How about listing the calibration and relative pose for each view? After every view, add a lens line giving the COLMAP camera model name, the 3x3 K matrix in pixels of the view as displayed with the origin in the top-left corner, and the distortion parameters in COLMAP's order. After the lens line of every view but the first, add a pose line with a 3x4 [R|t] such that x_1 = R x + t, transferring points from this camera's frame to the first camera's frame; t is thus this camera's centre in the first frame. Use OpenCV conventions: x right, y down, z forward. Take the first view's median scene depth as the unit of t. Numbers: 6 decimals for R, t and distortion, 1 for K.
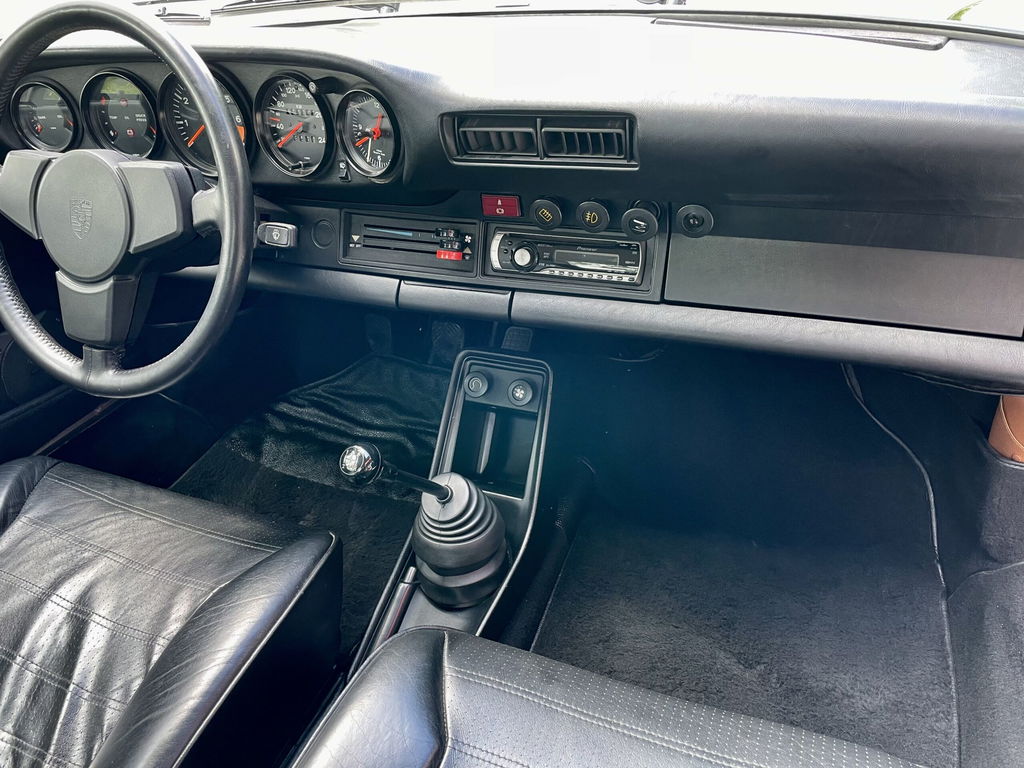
lens RADIAL K [[783.3, 0, 510.5], [0, 783.3, 389.1], [0, 0, 1]] dist [0.059018, -0.060917]
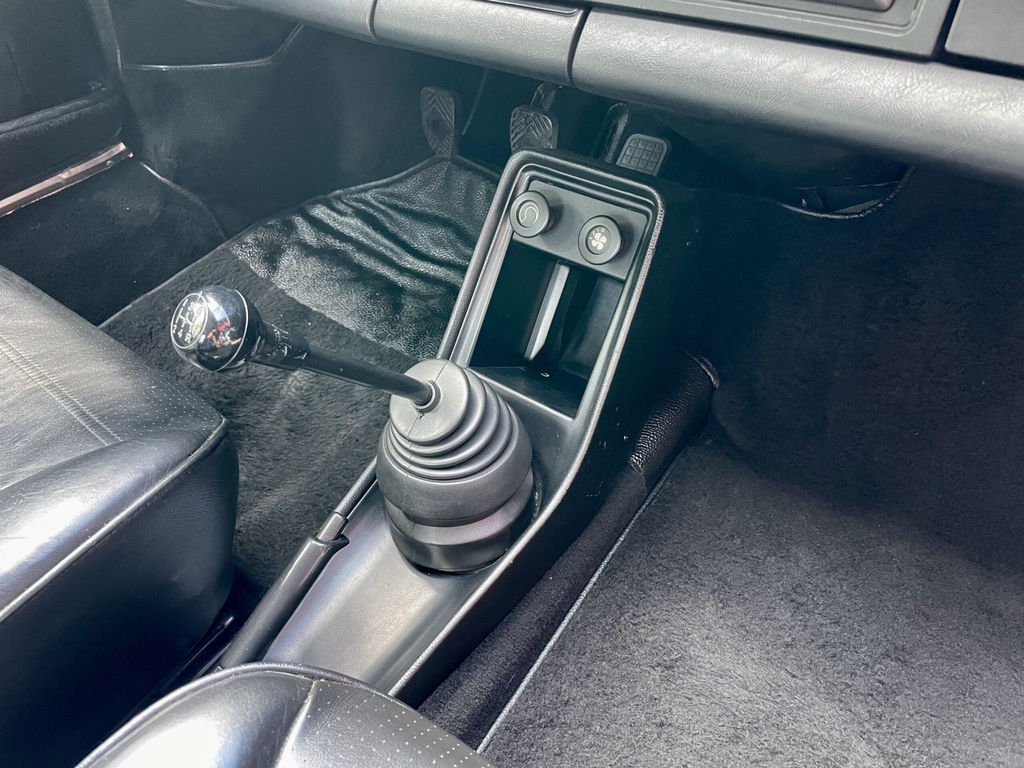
lens RADIAL K [[783.3, 0, 503.6], [0, 783.3, 384.1], [0, 0, 1]] dist [0.059018, -0.060917]
pose [[0.964525, 0.189759, -0.183529, 0.068472], [-0.149766, 0.965829, 0.211528, -0.004537], [0.217397, -0.176538, 0.959986, 0.419255]]
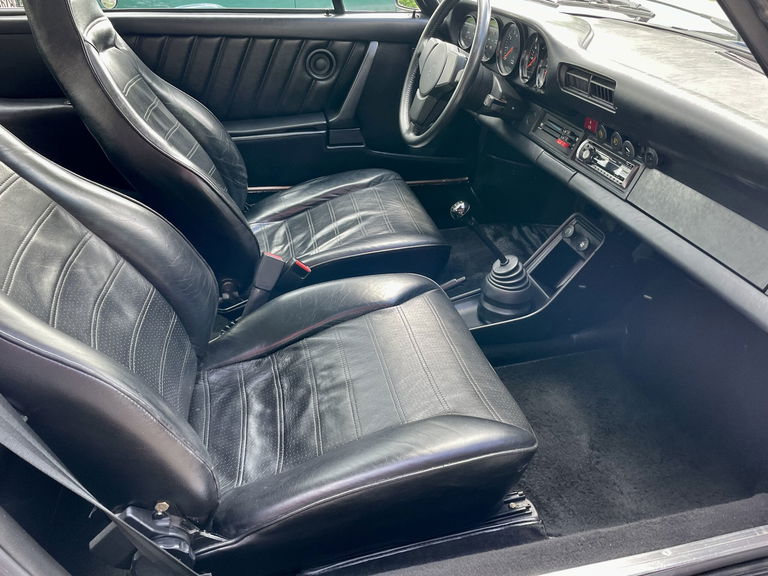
lens RADIAL K [[587.5, 0, 379.3], [0, 587.5, 285.9], [0, 0, 1]] dist [0.059018, -0.060917]
pose [[0.576598, 0.494409, -0.650457, 0.637052], [-0.500096, 0.843135, 0.197553, 0.048196], [0.646095, 0.211382, 0.733402, -0.212741]]
